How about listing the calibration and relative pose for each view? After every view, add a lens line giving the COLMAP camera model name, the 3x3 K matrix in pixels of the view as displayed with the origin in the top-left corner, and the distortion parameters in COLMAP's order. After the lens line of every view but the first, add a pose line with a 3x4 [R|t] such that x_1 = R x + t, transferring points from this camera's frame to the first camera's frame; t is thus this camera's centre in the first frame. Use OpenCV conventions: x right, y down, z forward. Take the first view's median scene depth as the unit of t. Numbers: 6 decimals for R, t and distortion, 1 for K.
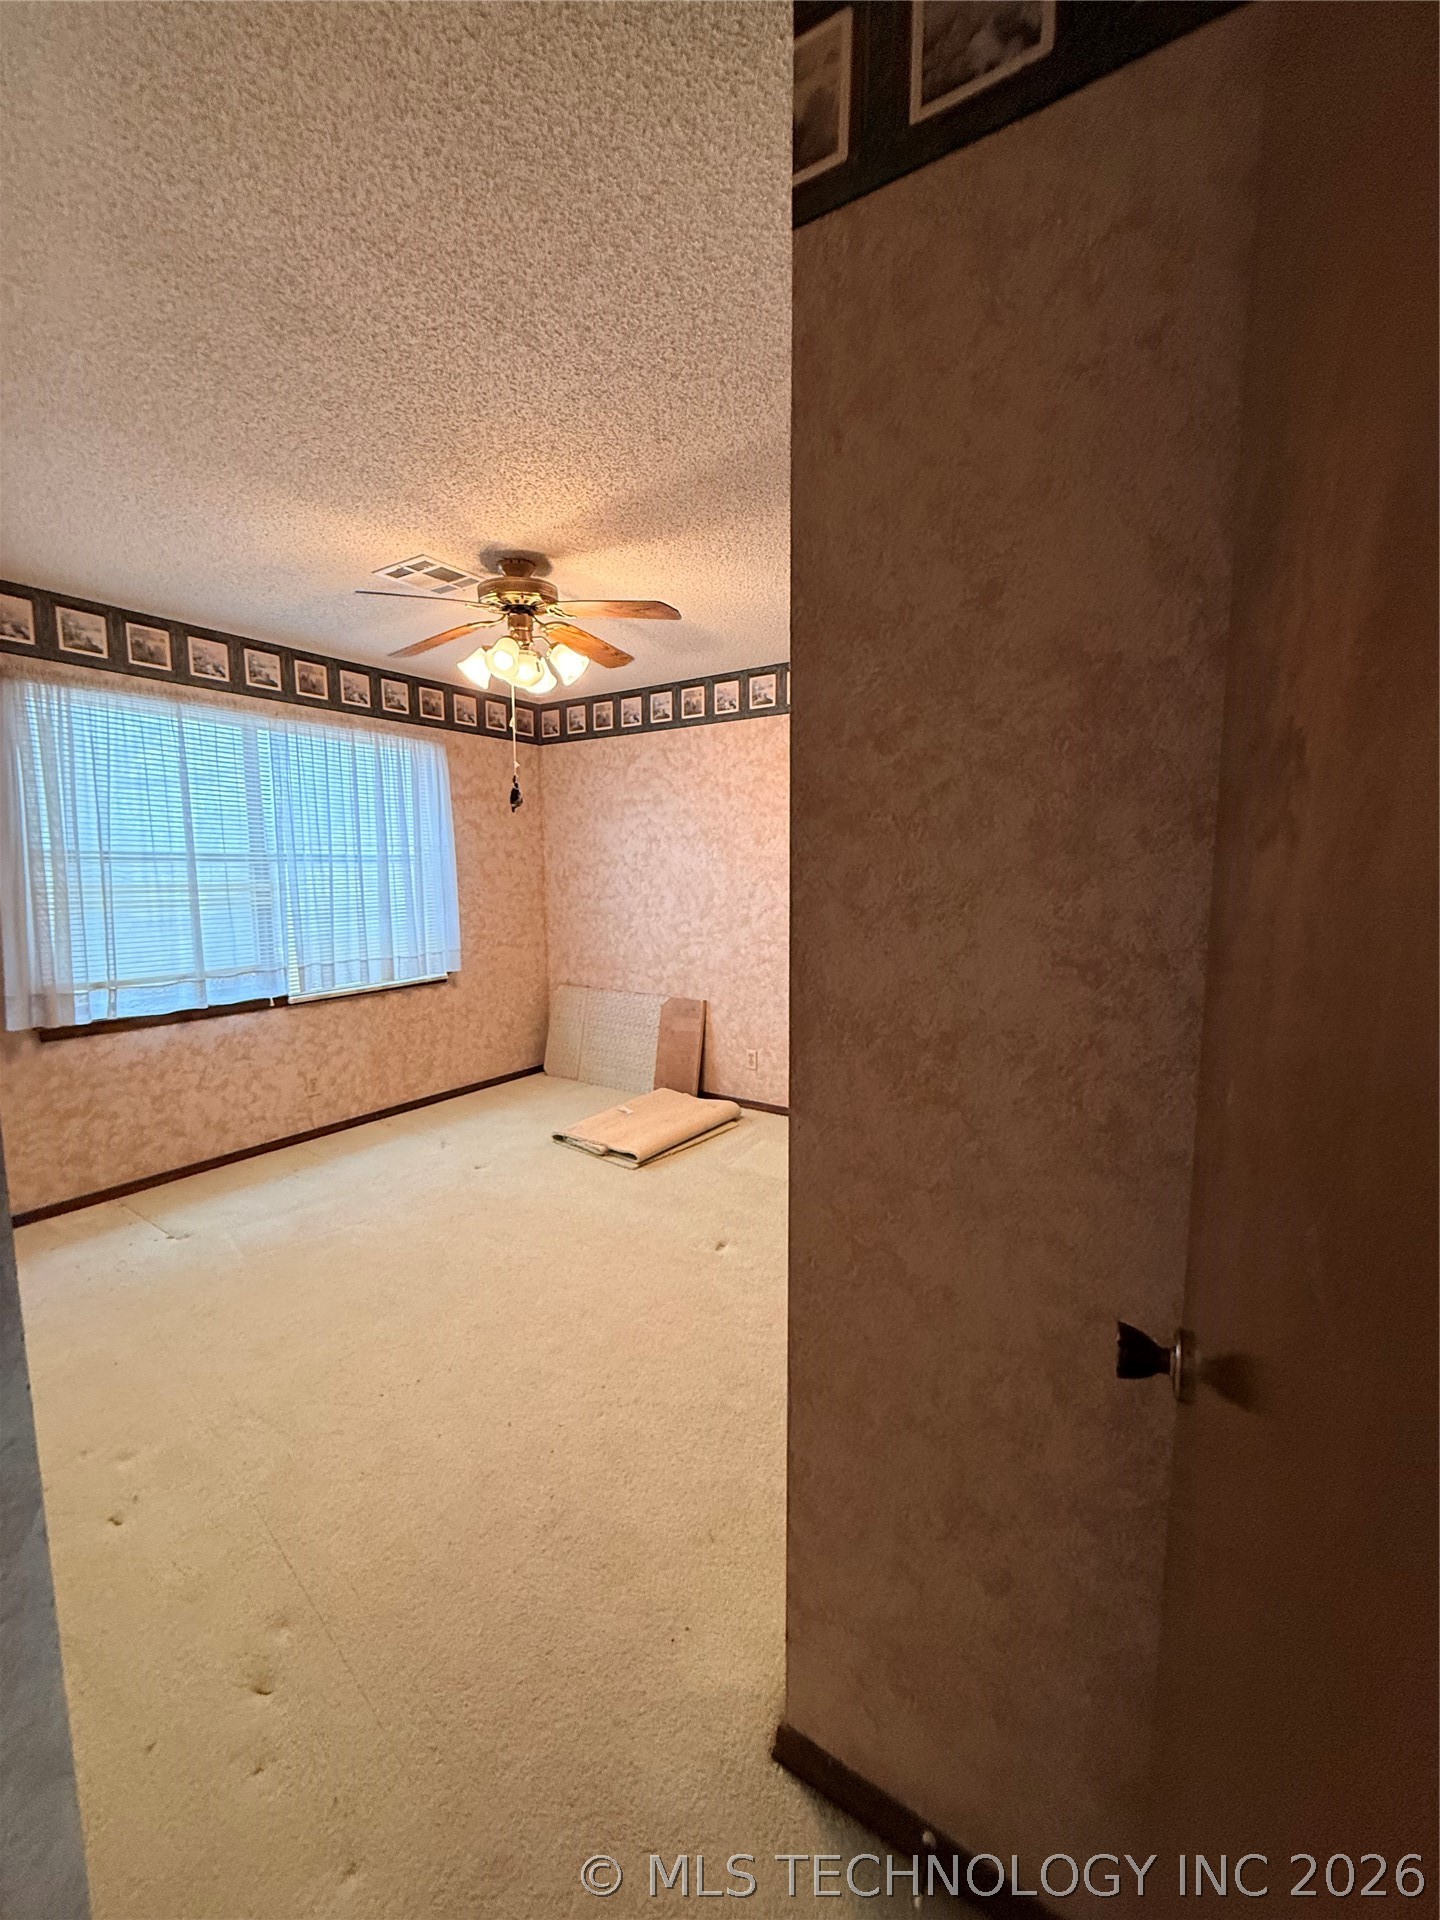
lens RADIAL K [[767.9, 0, 719.8], [0, 767.9, 954.5], [0, 0, 1]] dist [0.001749, -0.000373]
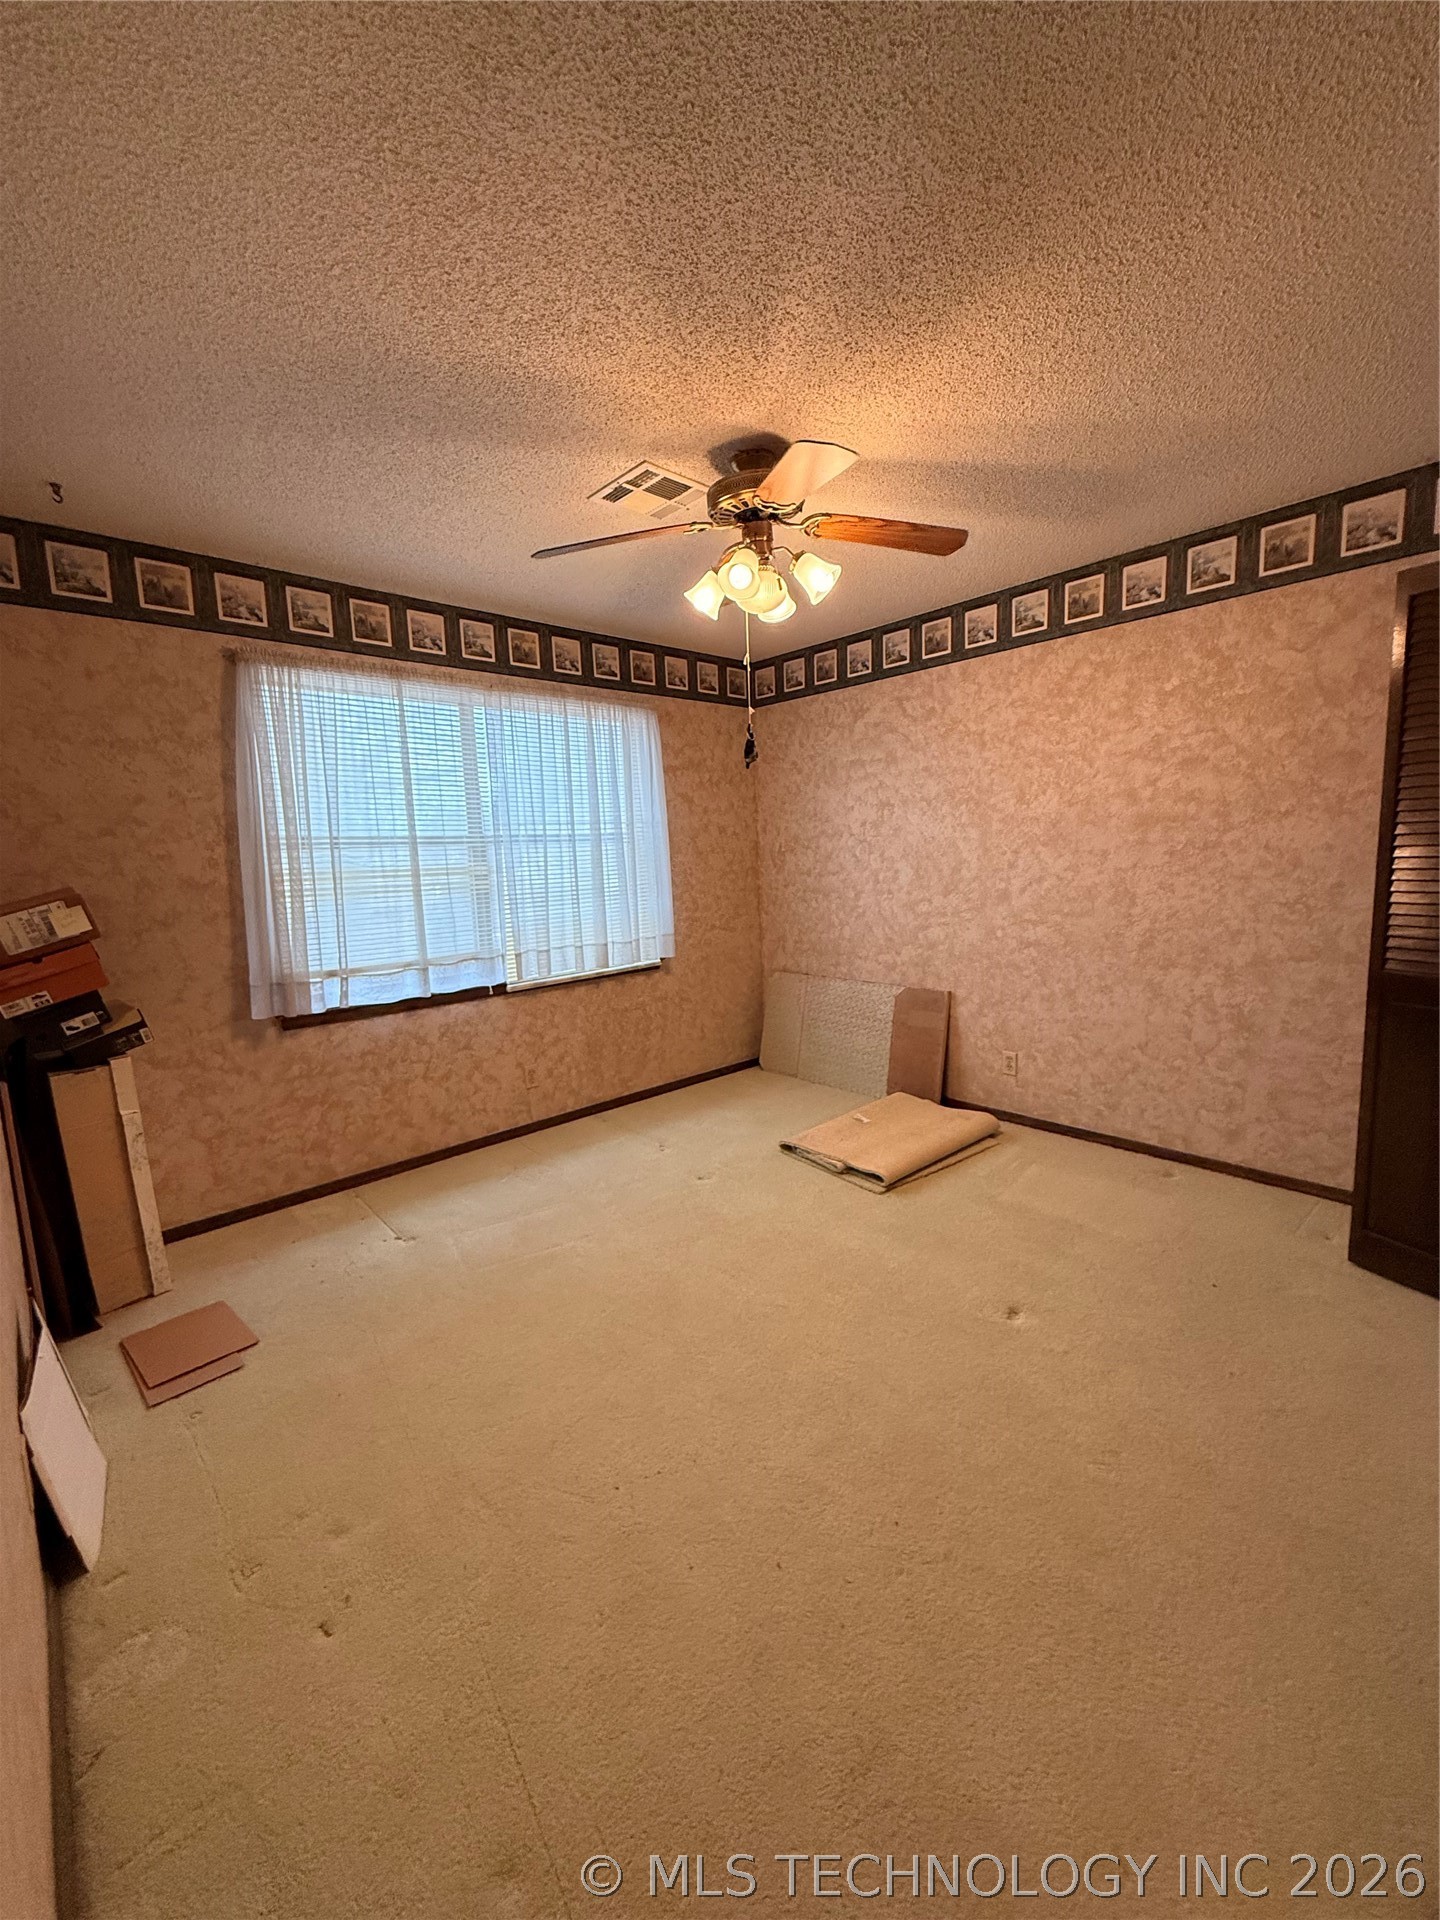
lens RADIAL K [[767.9, 0, 719.8], [0, 767.9, 954.5], [0, 0, 1]] dist [0.001749, -0.000373]
pose [[0.971065, -0.001434, -0.238809, -0.071228], [0.007060, 0.999717, 0.022707, -0.002466], [0.238709, -0.023736, 0.970801, 0.128736]]
